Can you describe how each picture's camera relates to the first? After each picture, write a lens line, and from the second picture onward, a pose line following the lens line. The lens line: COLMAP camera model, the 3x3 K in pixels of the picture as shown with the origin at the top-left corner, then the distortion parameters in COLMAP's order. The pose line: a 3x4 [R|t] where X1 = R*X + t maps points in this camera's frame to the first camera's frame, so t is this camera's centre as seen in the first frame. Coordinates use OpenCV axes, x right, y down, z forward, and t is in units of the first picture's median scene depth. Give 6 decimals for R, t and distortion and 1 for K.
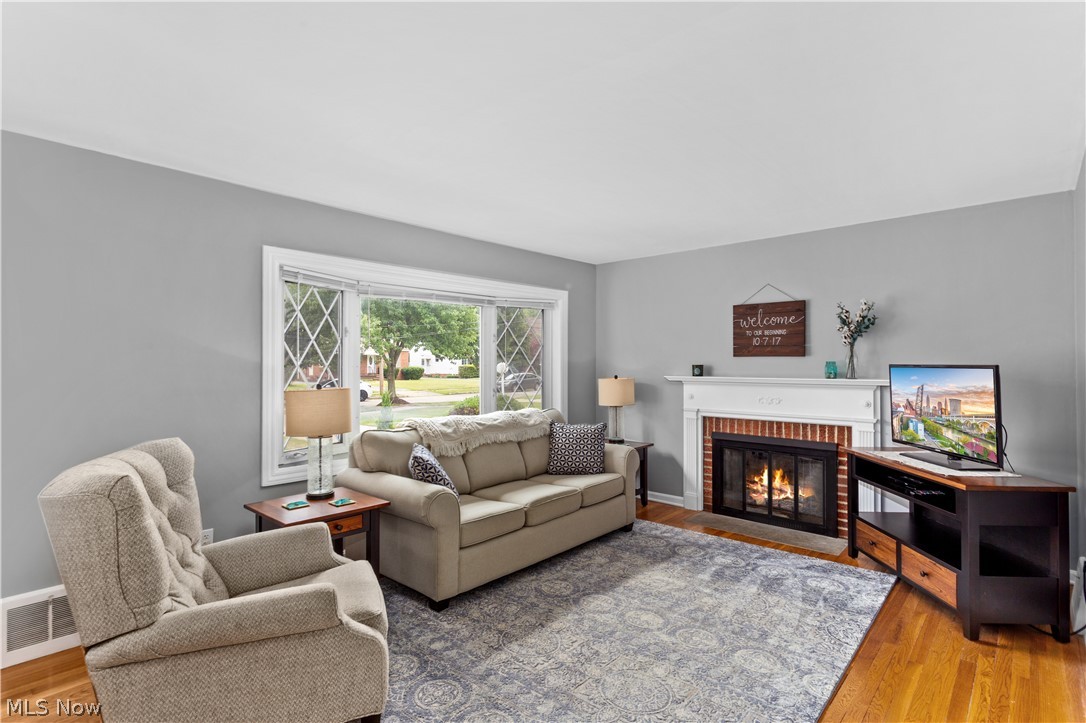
lens RADIAL K [[521.8, 0, 542.7], [0, 521.8, 360.9], [0, 0, 1]] dist [-0.003539, -0.000353]
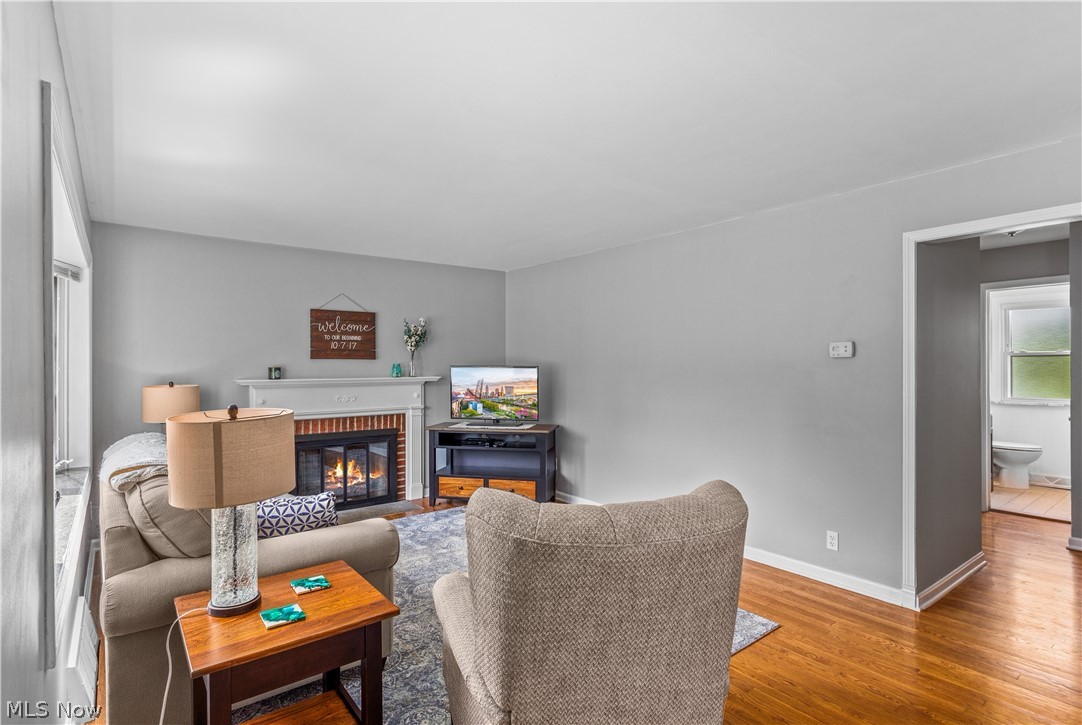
lens RADIAL K [[551.7, 0, 540.1], [0, 551.7, 362.9], [0, 0, 1]] dist [0.000248, 0.000145]
pose [[0.170026, 0.001073, 0.985439, -0.692926], [-0.005488, 0.999985, -0.000142, -0.003086], [-0.985424, -0.005384, 0.170029, 0.415763]]
